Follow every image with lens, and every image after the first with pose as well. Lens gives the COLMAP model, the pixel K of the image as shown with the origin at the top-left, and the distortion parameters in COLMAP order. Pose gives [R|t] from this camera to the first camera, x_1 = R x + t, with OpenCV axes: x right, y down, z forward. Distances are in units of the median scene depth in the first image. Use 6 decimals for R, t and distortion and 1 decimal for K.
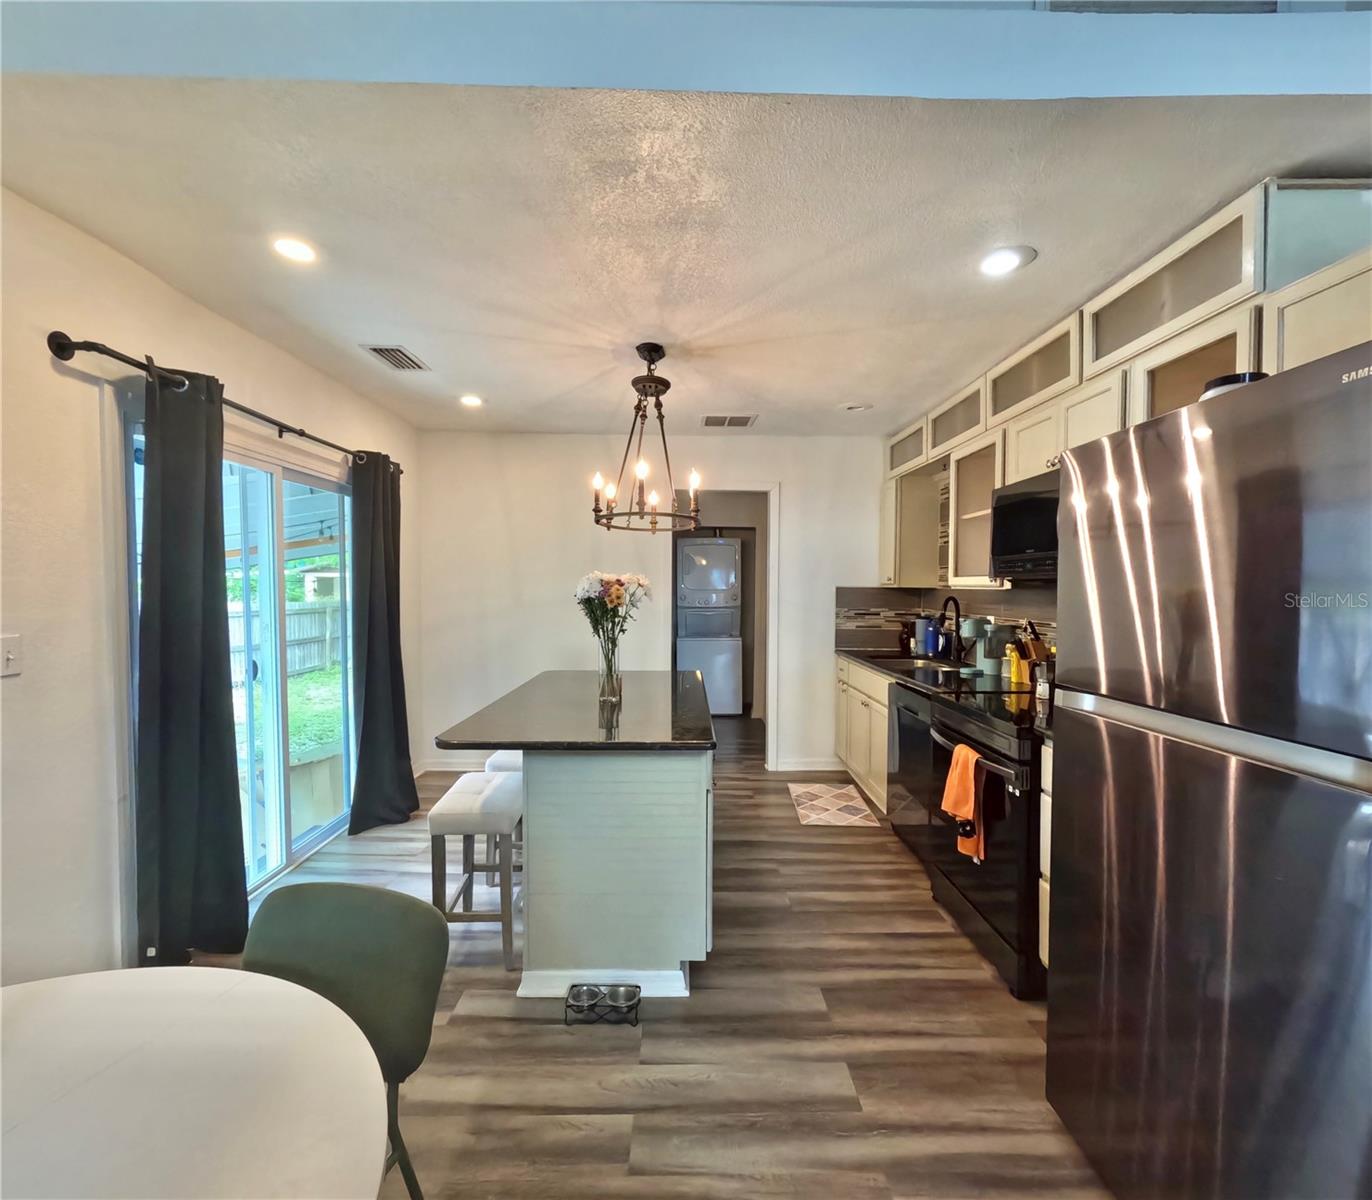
lens RADIAL K [[650.9, 0, 687.7], [0, 650.9, 606.0], [0, 0, 1]] dist [-0.001000, -0.000115]
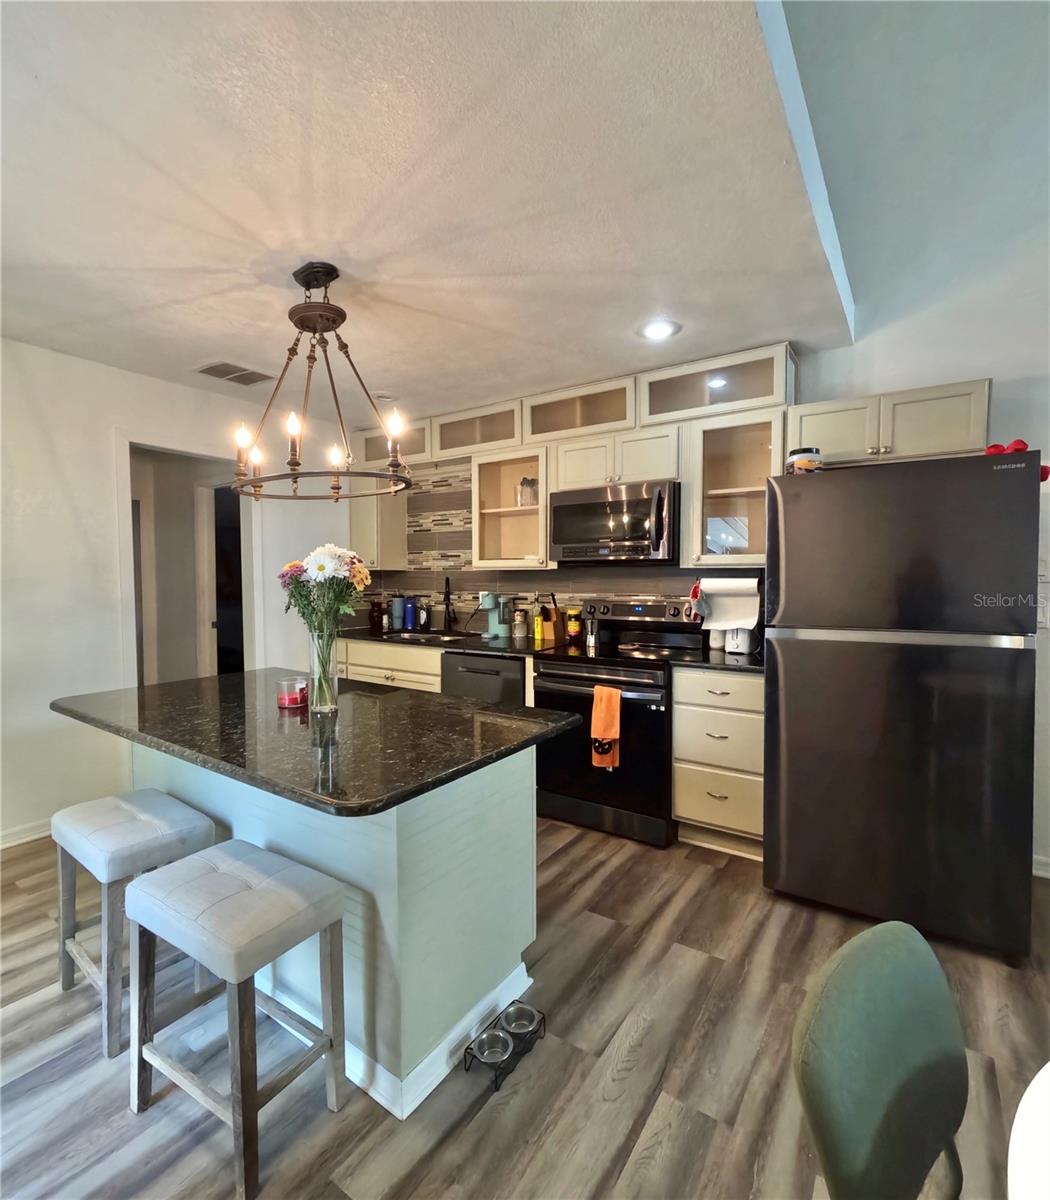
lens RADIAL K [[575.7, 0, 523.7], [0, 575.7, 601.6], [0, 0, 1]] dist [0.002998, 0.000560]
pose [[0.575297, -0.046038, 0.816648, -0.624185], [0.032429, 0.998914, 0.033468, -0.000645], [-0.817301, 0.007229, 0.576165, 0.462524]]
